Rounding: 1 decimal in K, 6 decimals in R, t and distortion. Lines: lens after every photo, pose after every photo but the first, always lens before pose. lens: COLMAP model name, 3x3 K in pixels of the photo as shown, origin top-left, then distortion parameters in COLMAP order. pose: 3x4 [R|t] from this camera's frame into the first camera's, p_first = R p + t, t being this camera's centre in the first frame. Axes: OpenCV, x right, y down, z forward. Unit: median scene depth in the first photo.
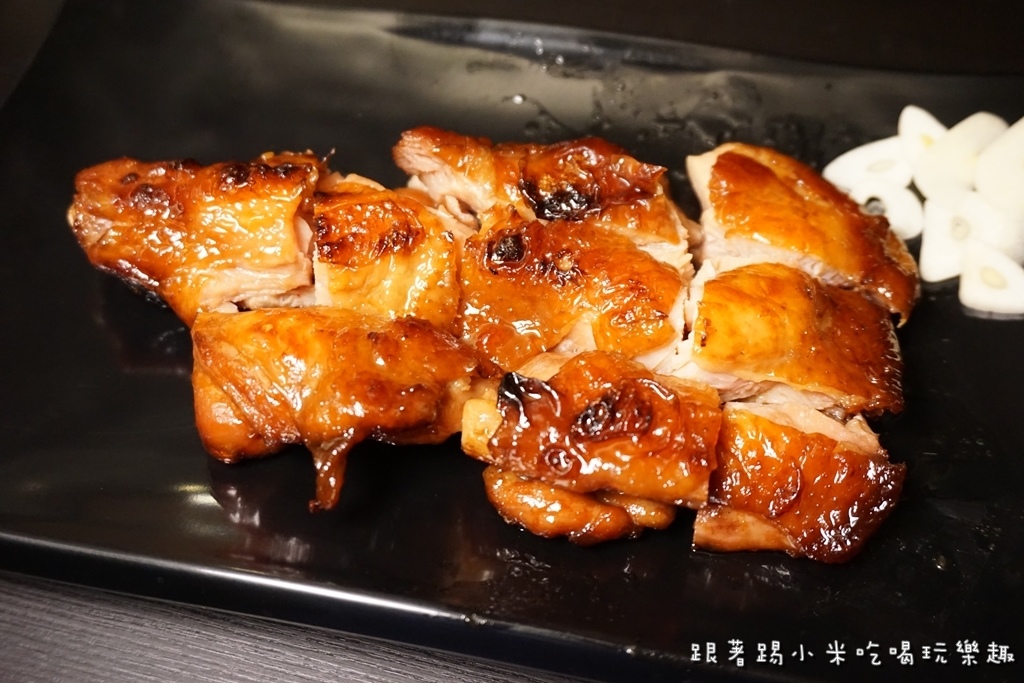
lens RADIAL K [[1060.2, 0, 510.6], [0, 1060.2, 343.7], [0, 0, 1]] dist [0.012857, 0.000000]
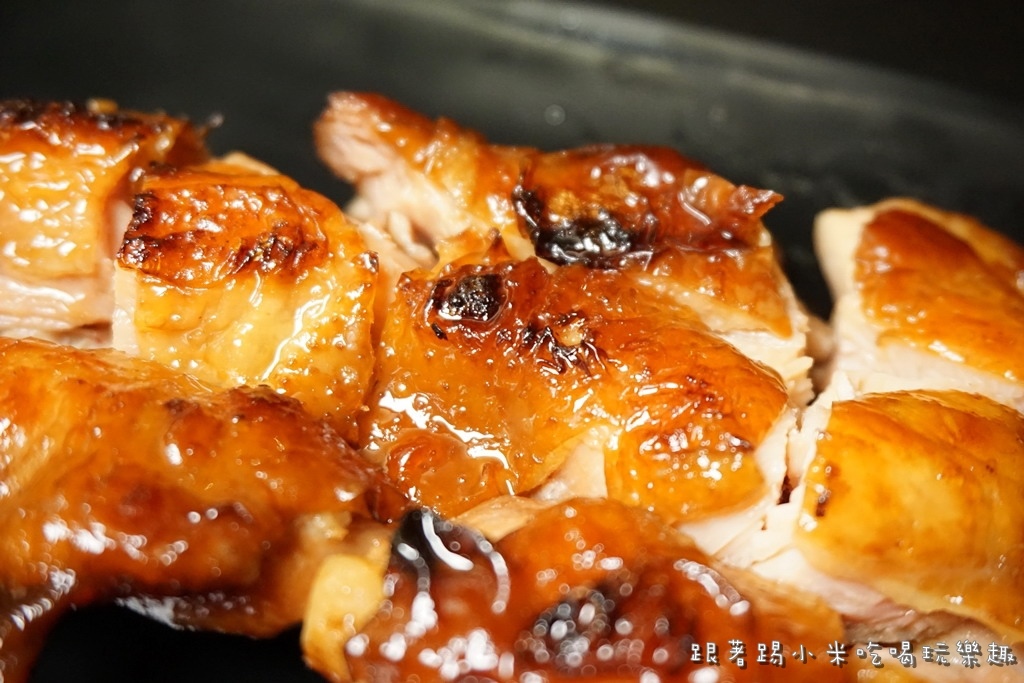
lens RADIAL K [[1235.0, 0, 510.8], [0, 1235.0, 343.0], [0, 0, 1]] dist [0.060851, 0.000000]
pose [[0.987986, 0.136229, -0.072977, 0.067065], [-0.147787, 0.970922, -0.188332, 0.050020], [0.045198, 0.196854, 0.979390, 0.390133]]
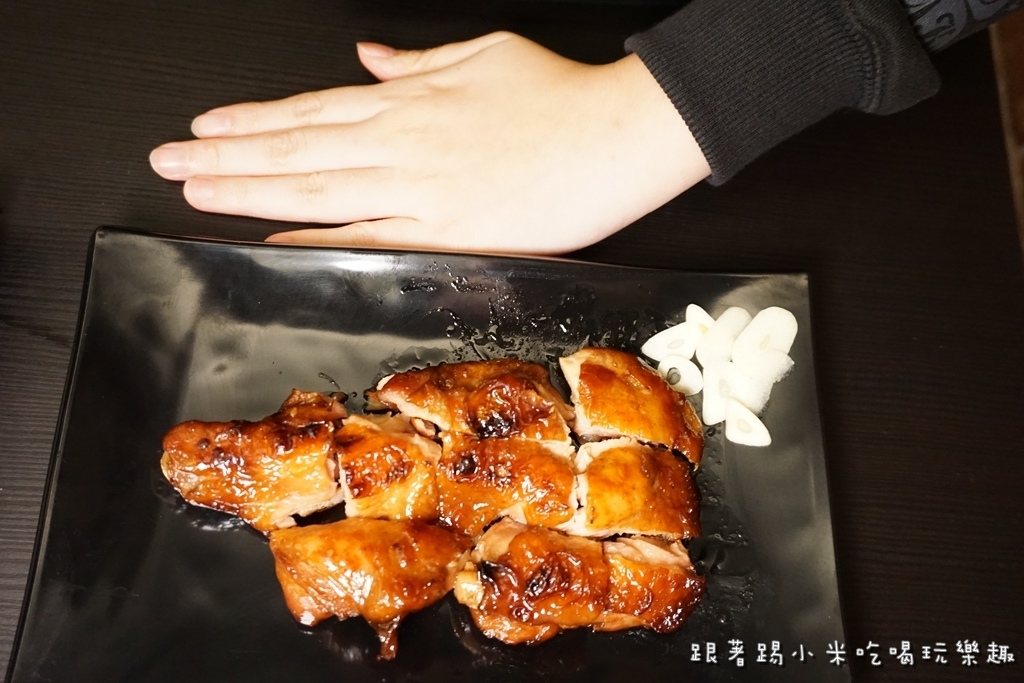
lens RADIAL K [[897.0, 0, 510.9], [0, 897.0, 345.7], [0, 0, 1]] dist [-0.005575, 0.003513]
pose [[0.973584, -0.122956, 0.192394, -0.176100], [0.075106, 0.968187, 0.238692, -0.589340], [-0.215622, -0.217936, 0.951846, -0.266577]]
